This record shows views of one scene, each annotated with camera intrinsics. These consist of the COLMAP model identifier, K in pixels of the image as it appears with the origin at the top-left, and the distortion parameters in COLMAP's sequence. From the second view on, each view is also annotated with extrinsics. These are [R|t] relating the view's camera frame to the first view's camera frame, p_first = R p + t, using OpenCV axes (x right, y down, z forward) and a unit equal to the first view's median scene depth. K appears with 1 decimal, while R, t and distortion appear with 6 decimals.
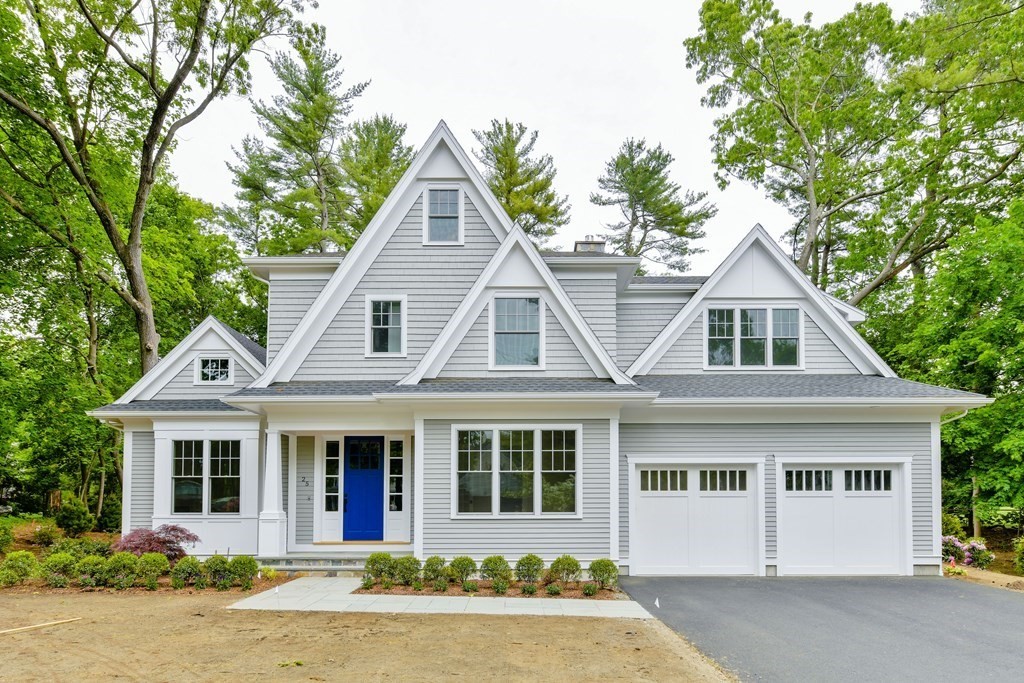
lens RADIAL K [[599.7, 0, 529.3], [0, 599.7, 369.1], [0, 0, 1]] dist [-0.003087, 0.000045]
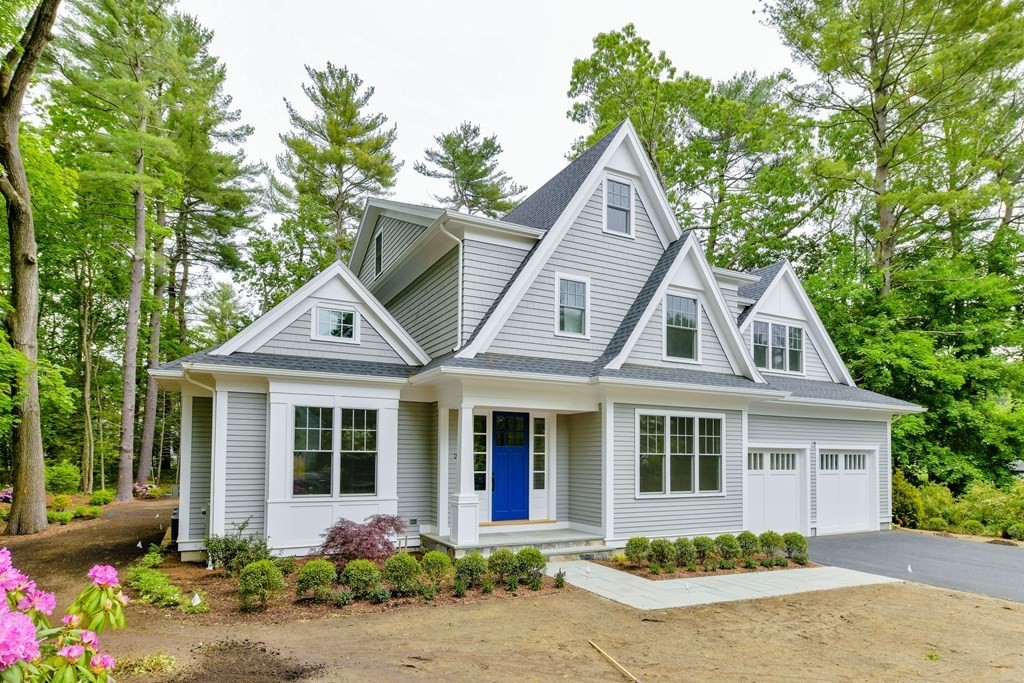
lens RADIAL K [[558.3, 0, 541.4], [0, 558.3, 338.0], [0, 0, 1]] dist [0.001252, 0.000106]
pose [[0.889288, 0.105322, 0.445054, -0.670729], [-0.110465, 0.993775, -0.014449, 0.000458], [-0.443806, -0.036313, 0.895387, 0.180159]]
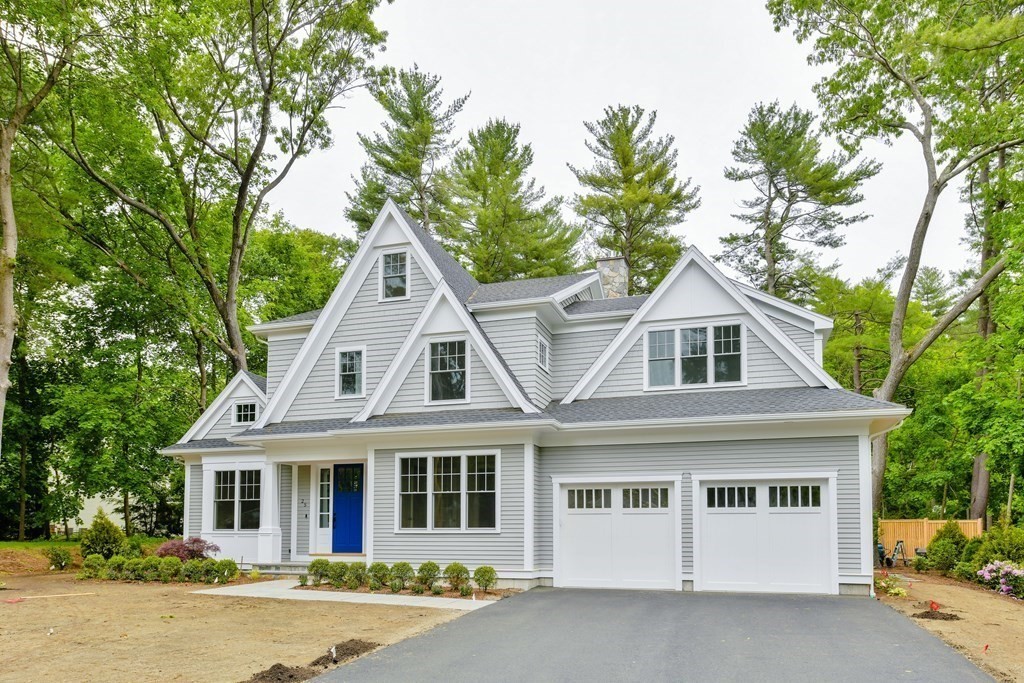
lens RADIAL K [[686.0, 0, 515.2], [0, 686.0, 332.8], [0, 0, 1]] dist [0.000336, 0.000409]
pose [[0.956729, -0.079007, -0.280050, 0.459347], [0.062353, 0.995742, -0.067901, -0.035568], [0.284222, 0.047500, 0.957581, -0.230649]]
